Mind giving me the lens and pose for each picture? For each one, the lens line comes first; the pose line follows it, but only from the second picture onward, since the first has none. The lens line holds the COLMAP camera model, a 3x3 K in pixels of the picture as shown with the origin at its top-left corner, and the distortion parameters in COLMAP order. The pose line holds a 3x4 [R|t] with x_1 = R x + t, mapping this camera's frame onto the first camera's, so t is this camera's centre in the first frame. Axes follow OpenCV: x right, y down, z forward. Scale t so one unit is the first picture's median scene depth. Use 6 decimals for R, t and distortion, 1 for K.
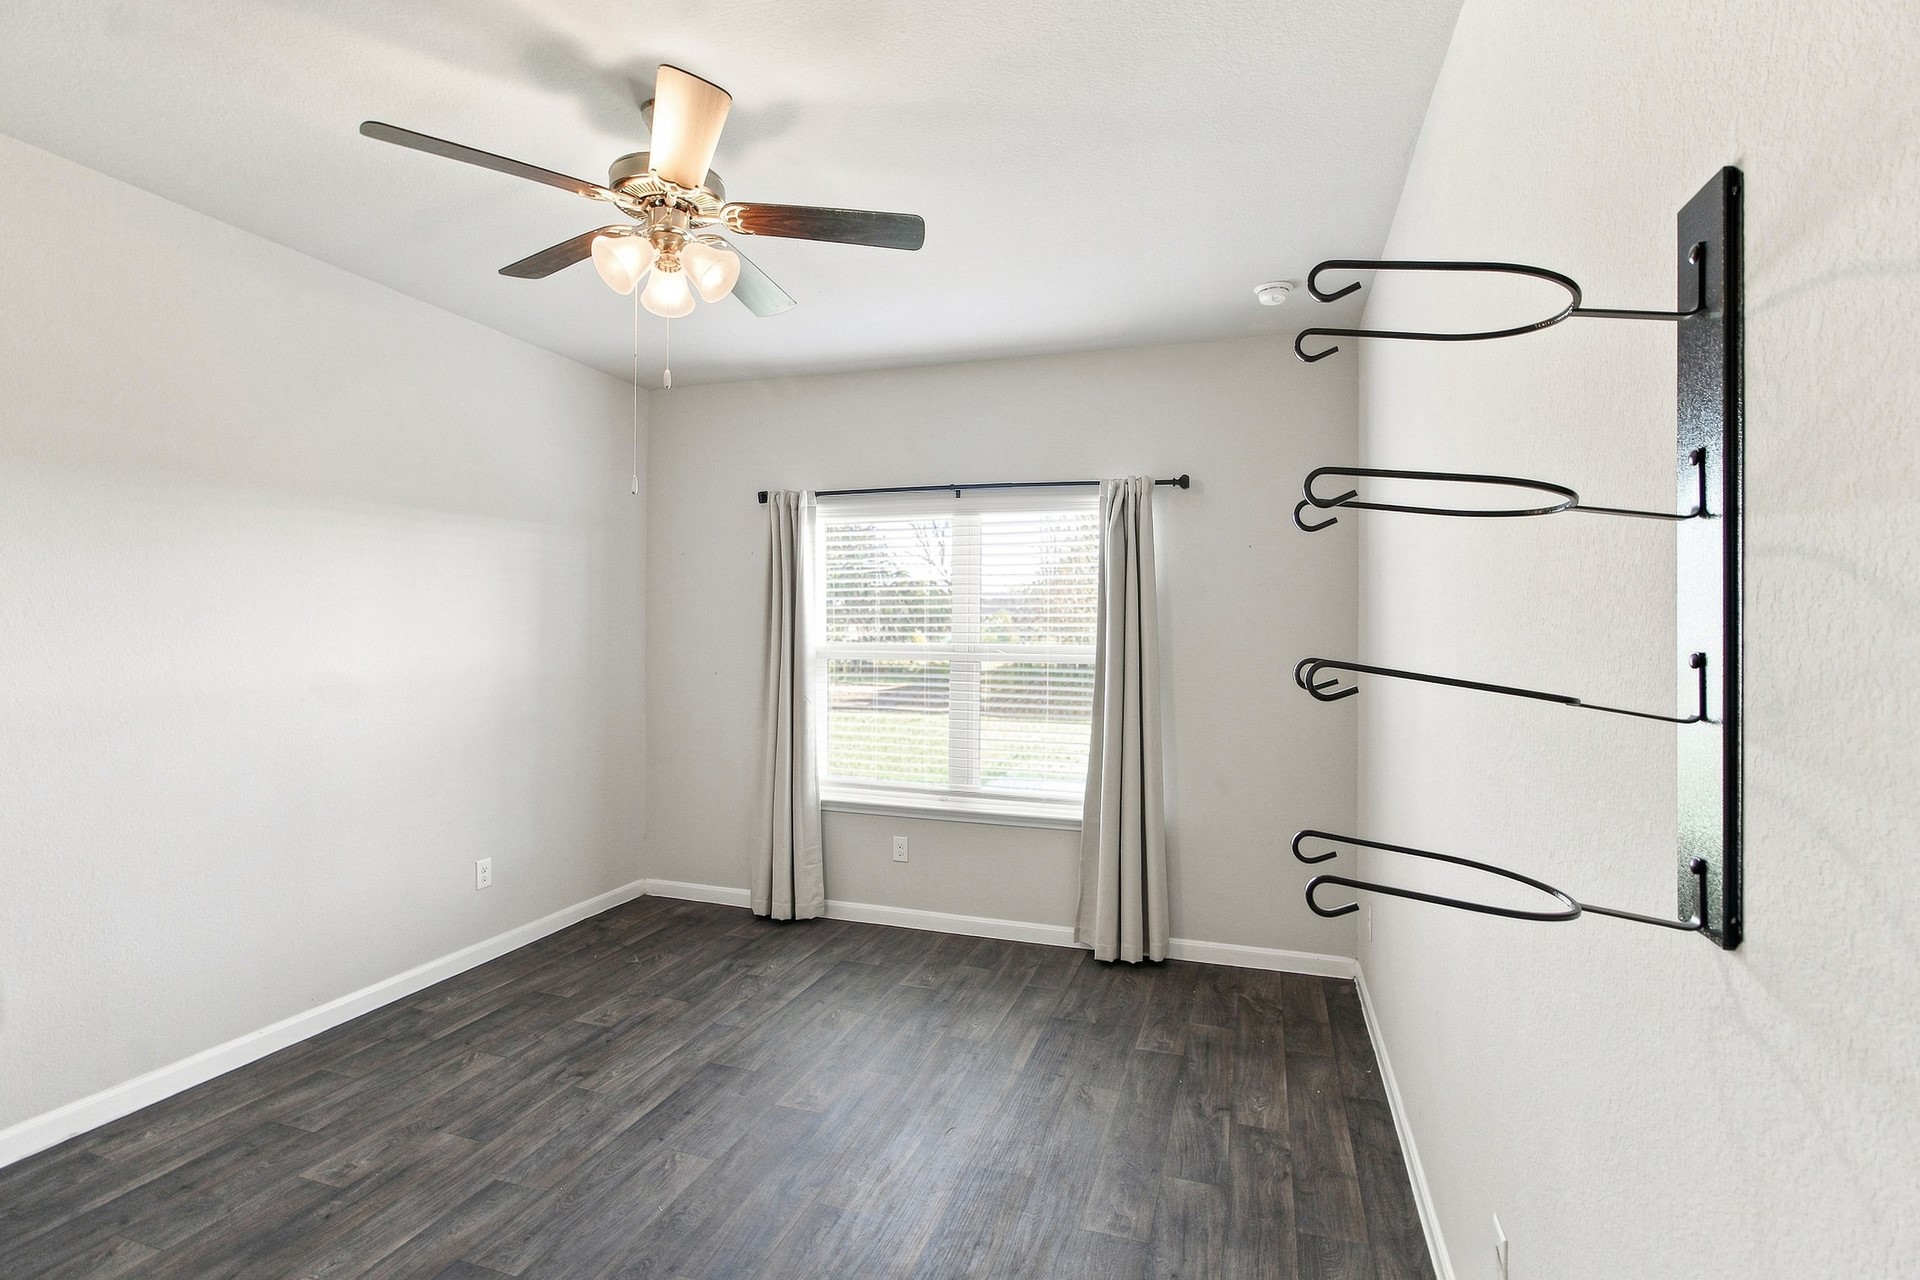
lens RADIAL K [[889.3, 0, 956.4], [0, 889.3, 617.4], [0, 0, 1]] dist [-0.002022, -0.000064]
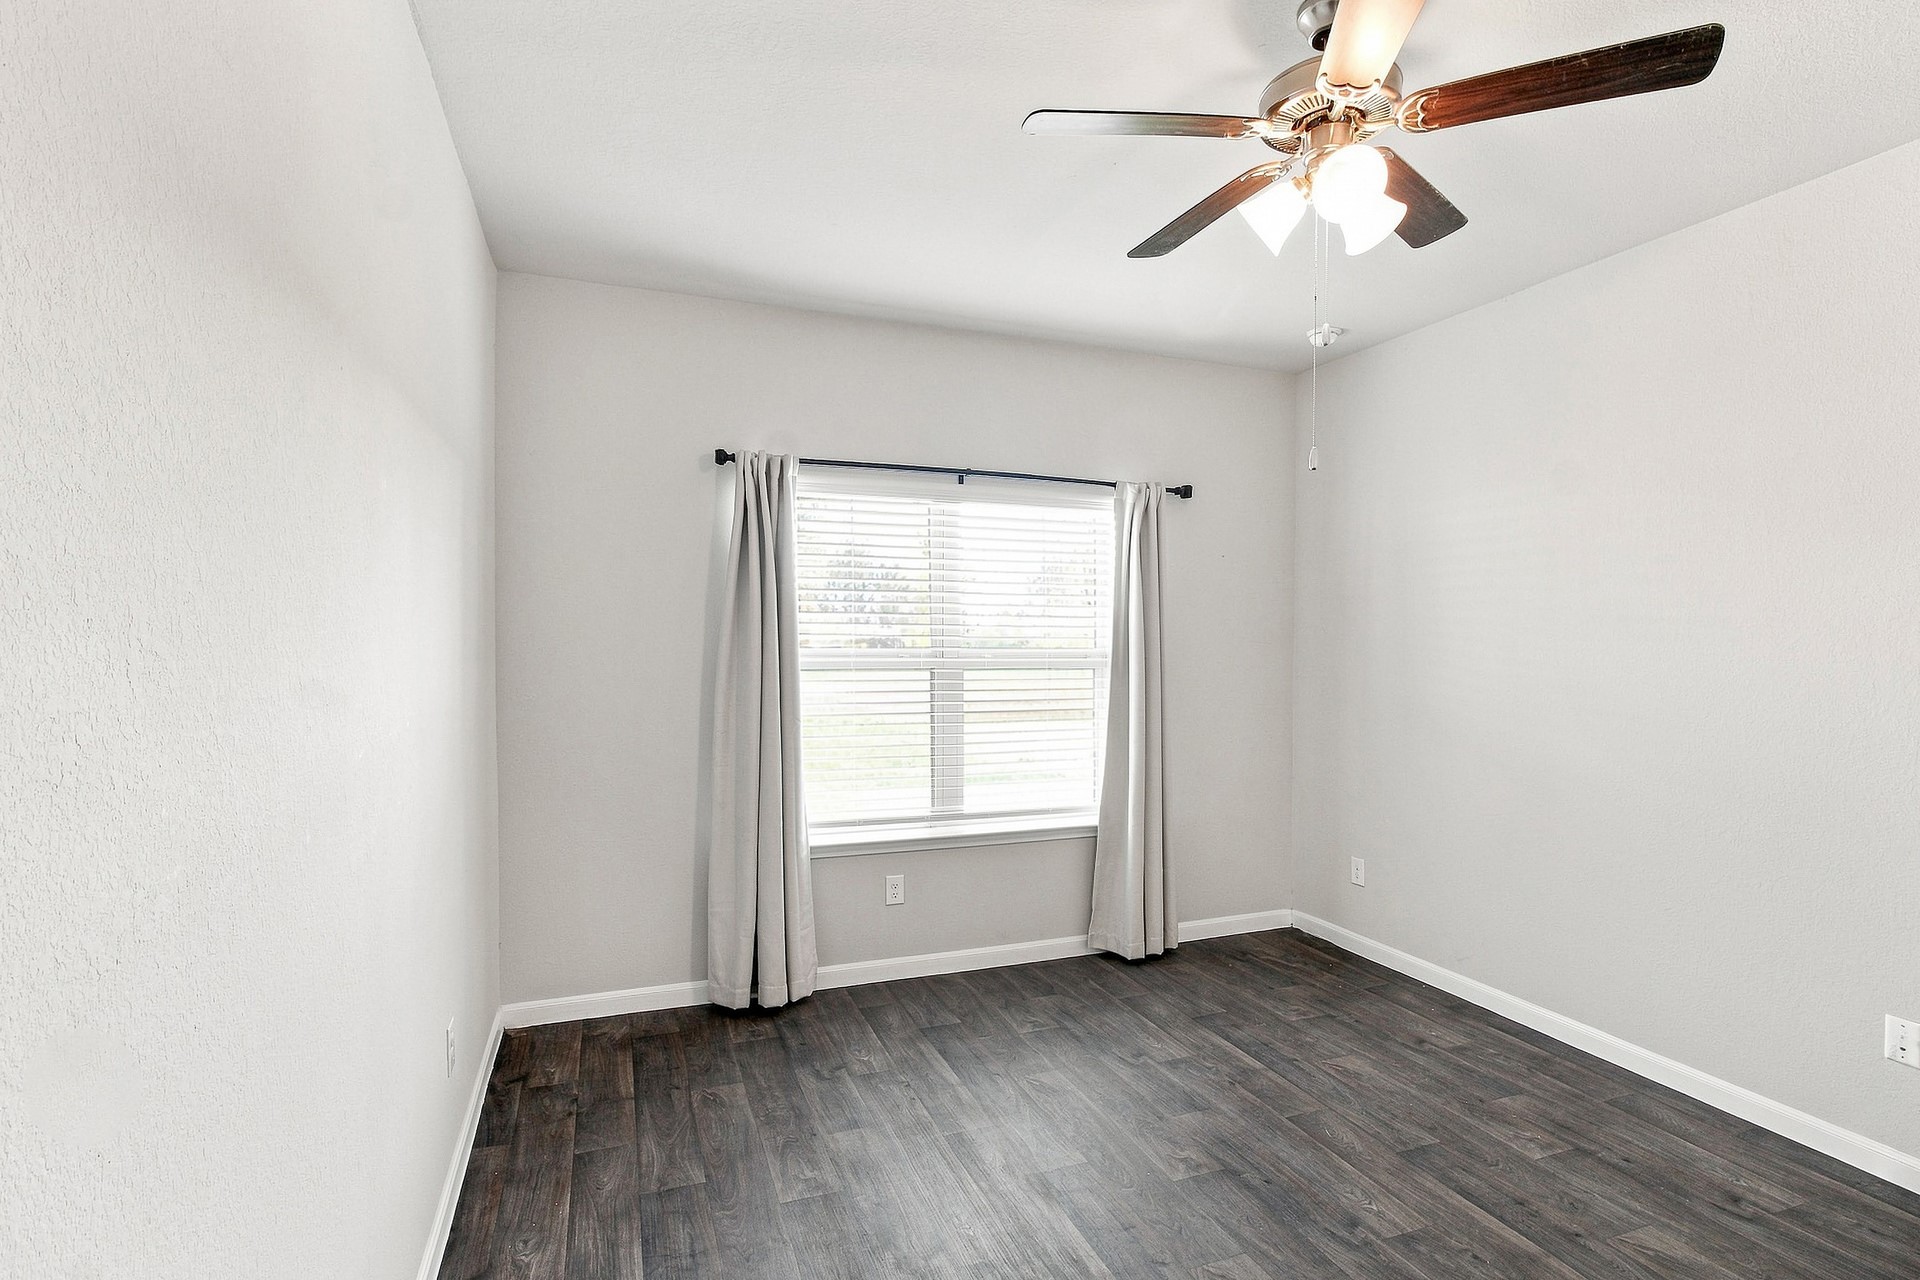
lens RADIAL K [[944.6, 0, 960.0], [0, 944.6, 640.0], [0, 0, 1]] dist [-0.002773, 0.000191]
pose [[0.777139, -0.011523, 0.629223, -0.611041], [-0.007909, 0.999575, 0.028074, -0.005825], [-0.629279, -0.026794, 0.776717, 0.274721]]
